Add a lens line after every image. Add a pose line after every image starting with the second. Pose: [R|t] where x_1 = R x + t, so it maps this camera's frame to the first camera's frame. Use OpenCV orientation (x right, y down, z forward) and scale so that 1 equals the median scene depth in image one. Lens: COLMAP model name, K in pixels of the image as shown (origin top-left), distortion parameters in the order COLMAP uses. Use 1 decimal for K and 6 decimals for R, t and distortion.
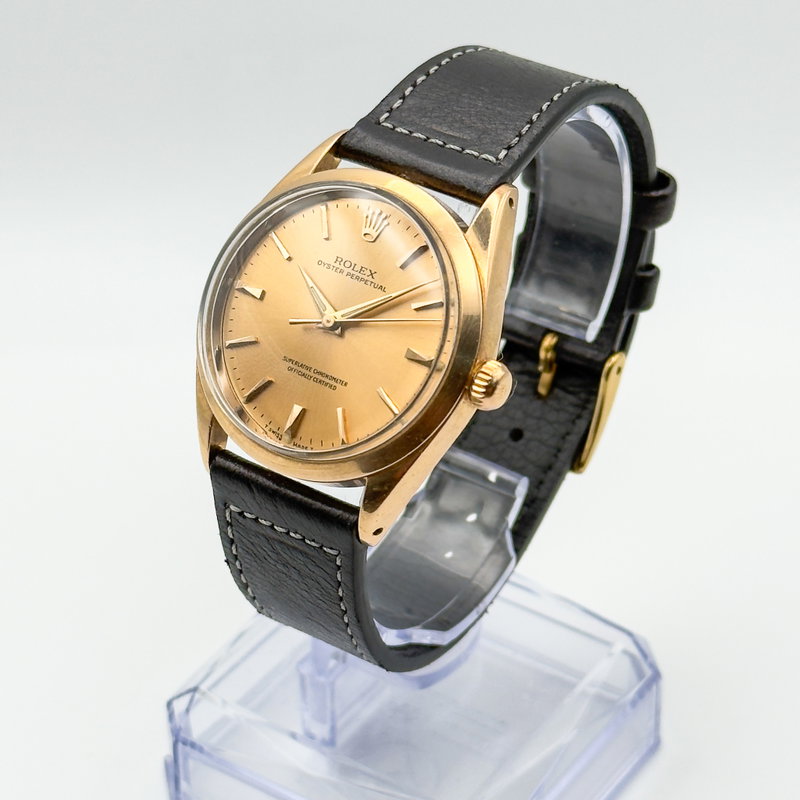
lens RADIAL K [[2530.8, 0, 400.0], [0, 2530.8, 400.0], [0, 0, 1]] dist [0.335878, -0.798106]
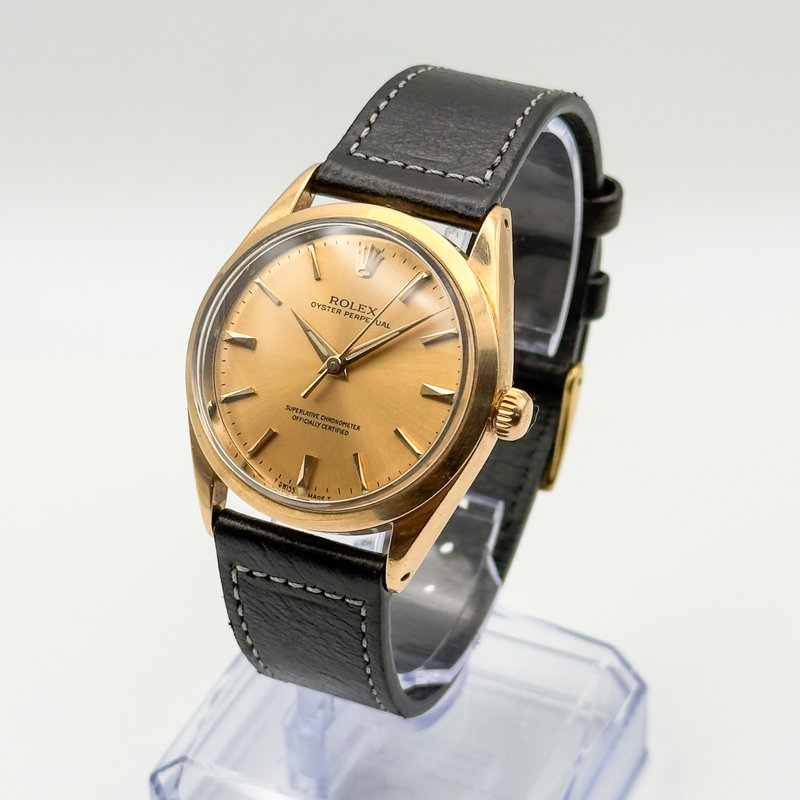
lens RADIAL K [[2530.8, 0, 400.0], [0, 2530.8, 400.0], [0, 0, 1]] dist [0.335878, -0.798106]
pose [[0.985445, -0.101534, 0.136341, -0.130503], [0.101465, 0.994811, 0.007470, -0.021501], [-0.136392, 0.006473, 0.990634, 0.044925]]
